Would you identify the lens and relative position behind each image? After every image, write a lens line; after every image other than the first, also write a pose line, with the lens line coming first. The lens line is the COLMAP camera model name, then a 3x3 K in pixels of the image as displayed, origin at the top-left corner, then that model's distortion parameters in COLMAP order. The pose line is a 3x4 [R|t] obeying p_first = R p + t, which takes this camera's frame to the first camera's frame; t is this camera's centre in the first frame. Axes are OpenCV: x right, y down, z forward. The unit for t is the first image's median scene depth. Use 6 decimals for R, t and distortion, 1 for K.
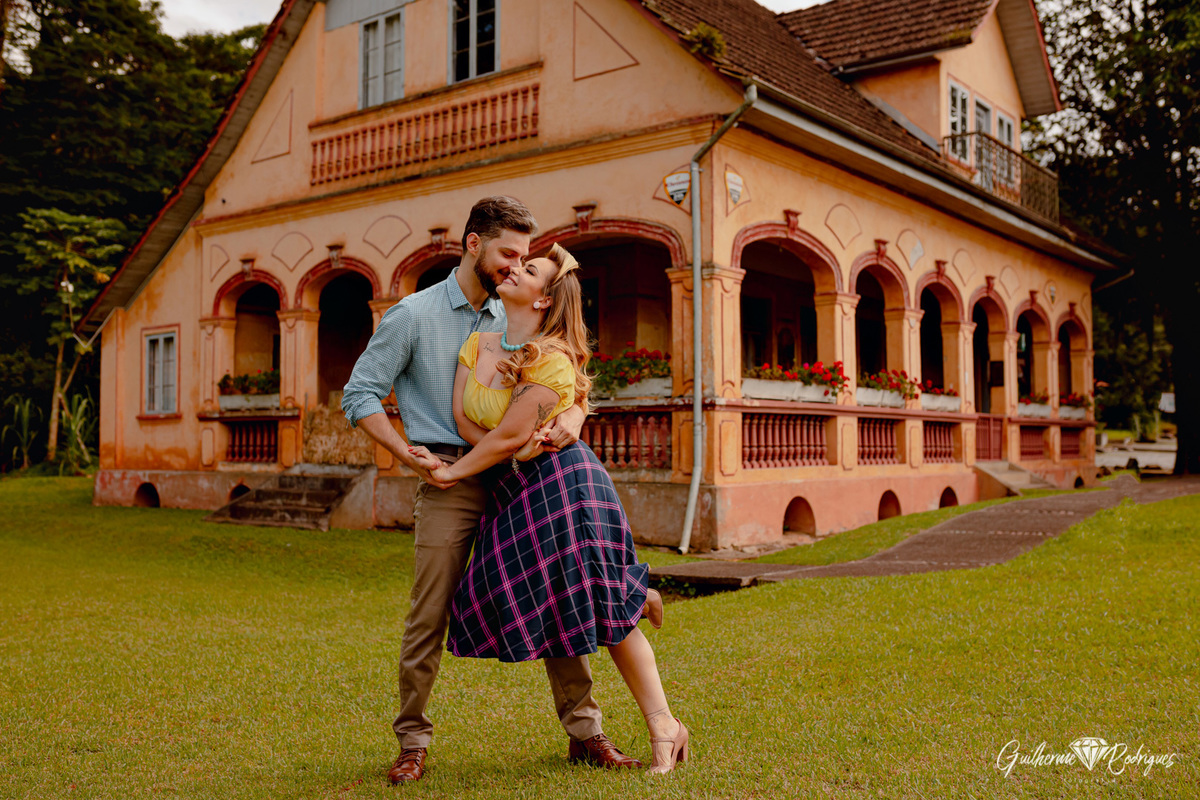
lens RADIAL K [[1187.4, 0, 600.0], [0, 1187.4, 400.0], [0, 0, 1]] dist [-0.019869, -0.000545]
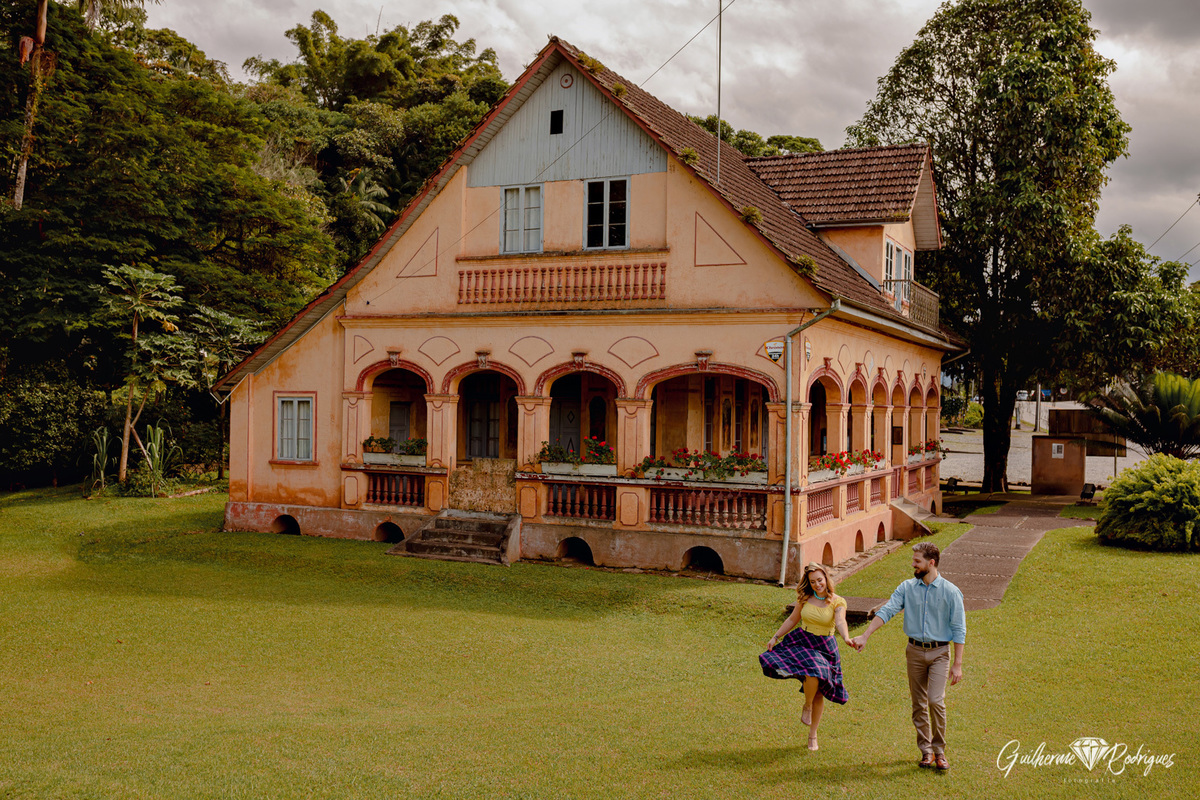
lens RADIAL K [[1187.4, 0, 600.0], [0, 1187.4, 400.0], [0, 0, 1]] dist [-0.019869, -0.000545]
pose [[0.974506, 0.016670, 0.223741, -0.395155], [-0.026749, 0.998756, 0.042092, -0.135563], [-0.222760, -0.047004, 0.973739, -0.365895]]
